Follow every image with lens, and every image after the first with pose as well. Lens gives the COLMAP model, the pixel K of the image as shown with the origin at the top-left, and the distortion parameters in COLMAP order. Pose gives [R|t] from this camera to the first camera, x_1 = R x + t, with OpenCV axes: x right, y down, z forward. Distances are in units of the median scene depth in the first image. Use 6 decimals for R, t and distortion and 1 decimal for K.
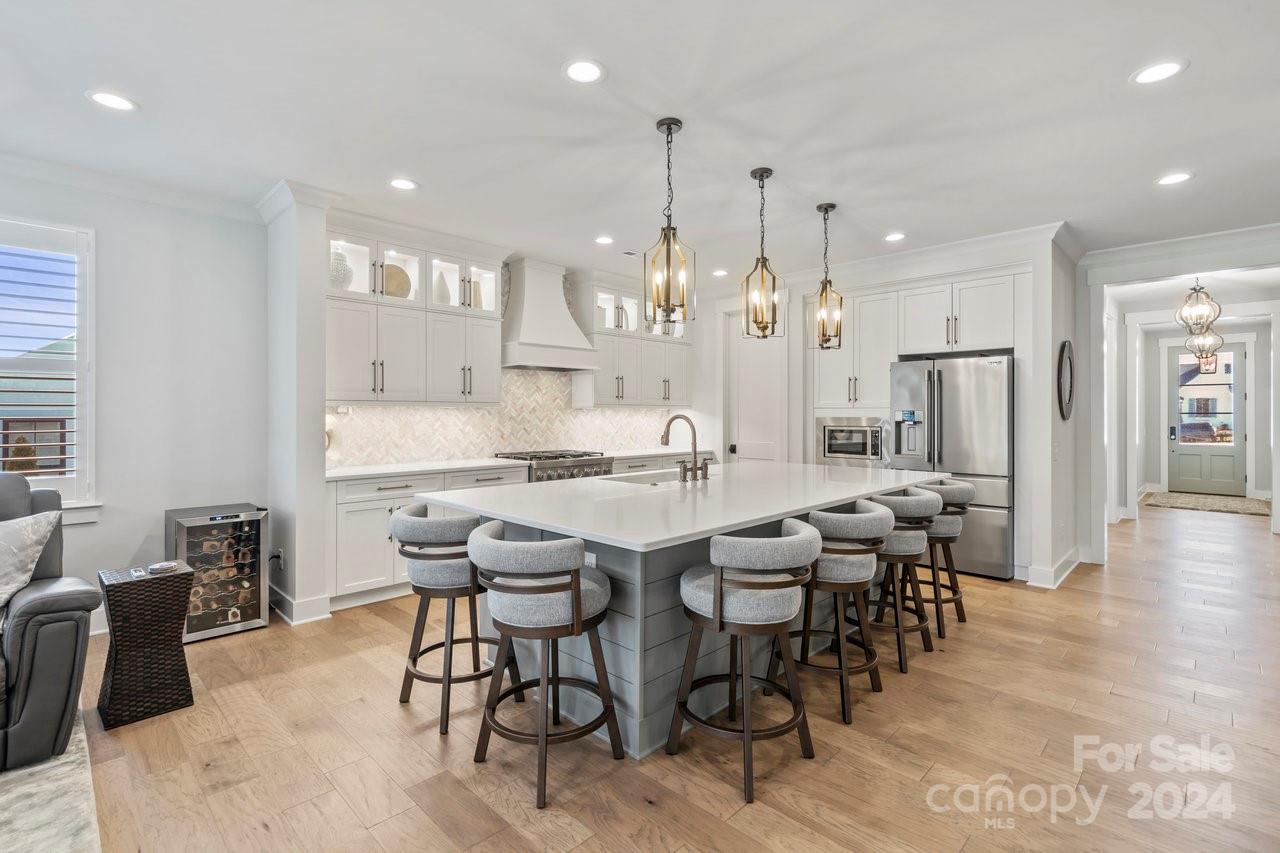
lens RADIAL K [[599.7, 0, 635.6], [0, 599.7, 414.2], [0, 0, 1]] dist [0.003553, -0.000273]
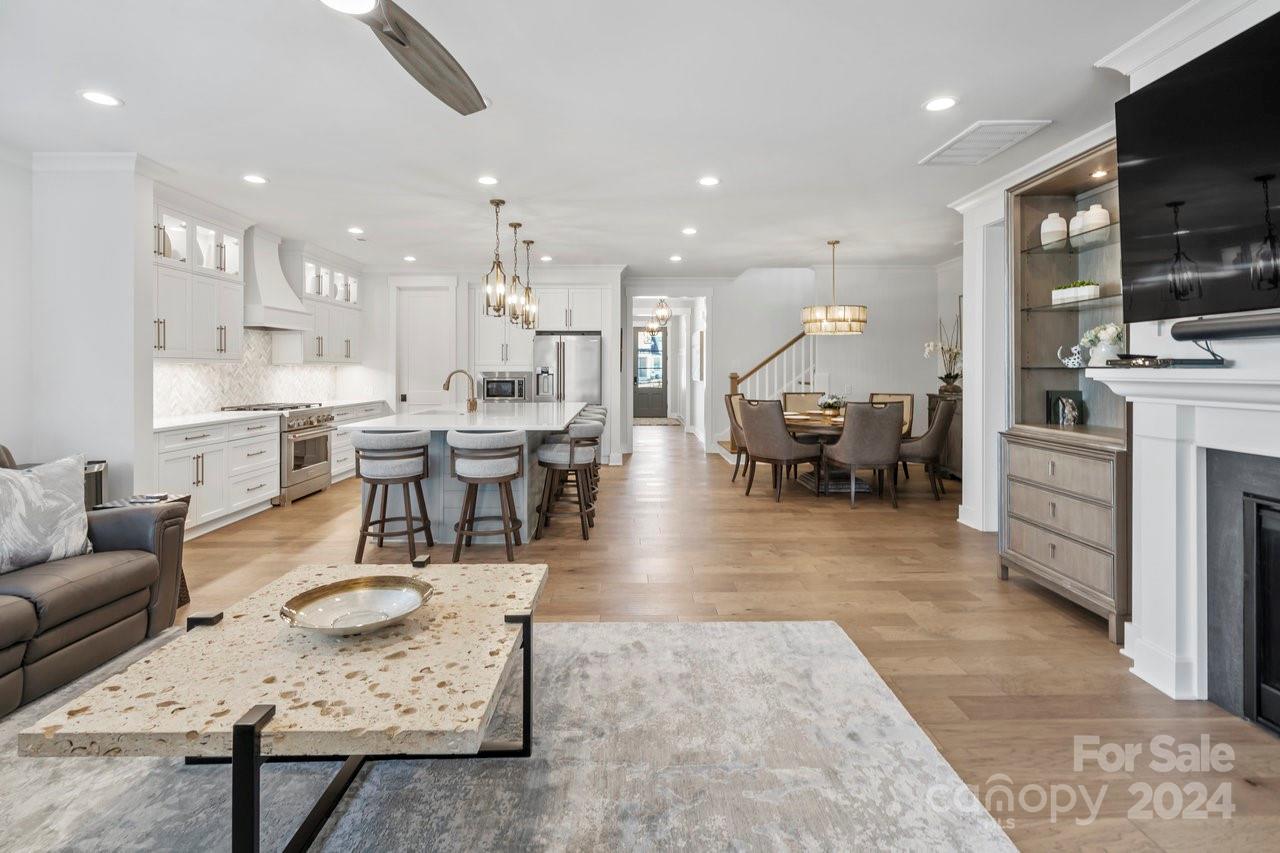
lens RADIAL K [[625.5, 0, 635.8], [0, 625.5, 370.9], [0, 0, 1]] dist [-0.000824, 0.000331]
pose [[0.700313, -0.004086, 0.713824, -0.529776], [0.003632, 0.999991, 0.002161, 0.001388], [-0.713827, 0.001079, 0.700321, -0.303290]]
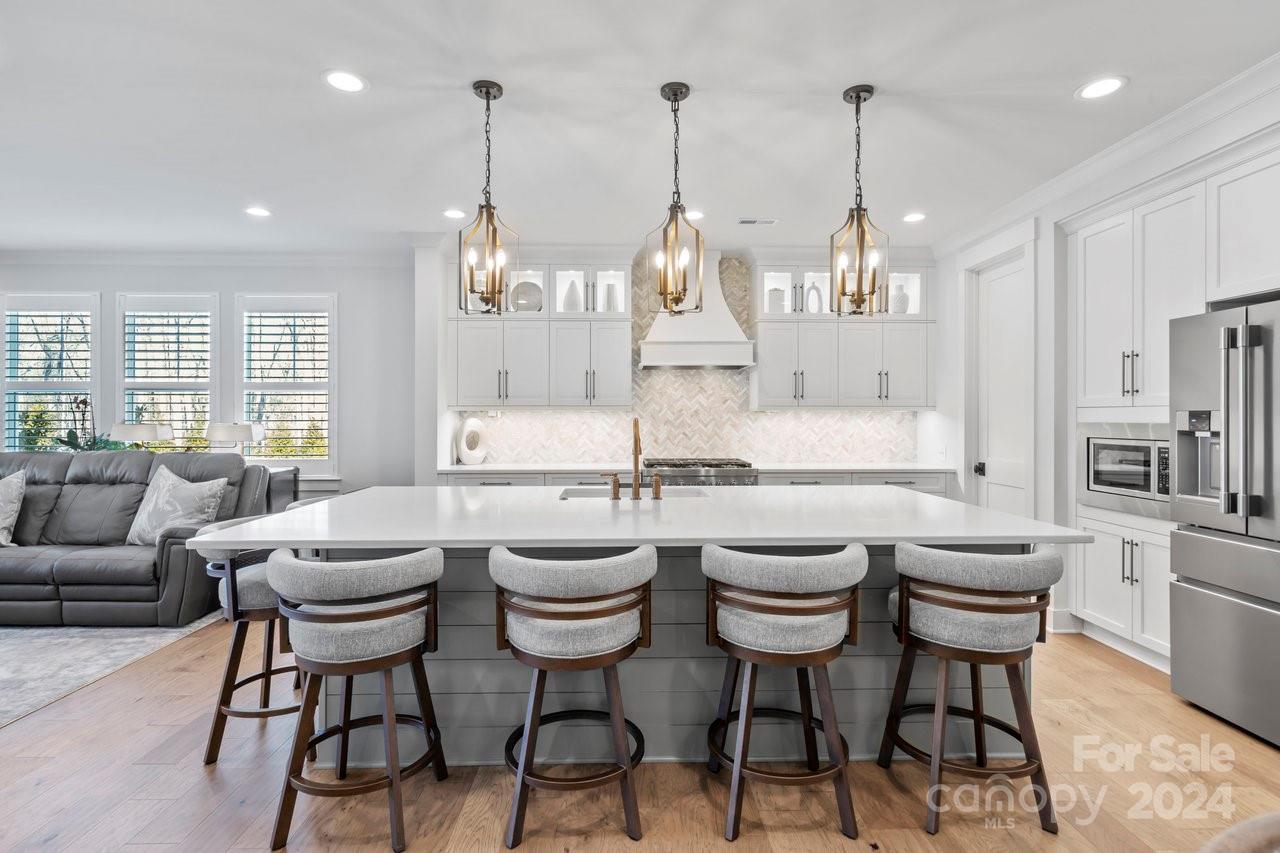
lens RADIAL K [[625.5, 0, 621.1], [0, 625.5, 419.7], [0, 0, 1]] dist [-0.000824, 0.000331]
pose [[0.715489, 0.001850, -0.698622, 0.460250], [-0.000186, 0.999997, 0.002458, 0.000537], [0.698624, -0.001629, 0.715487, 0.263378]]
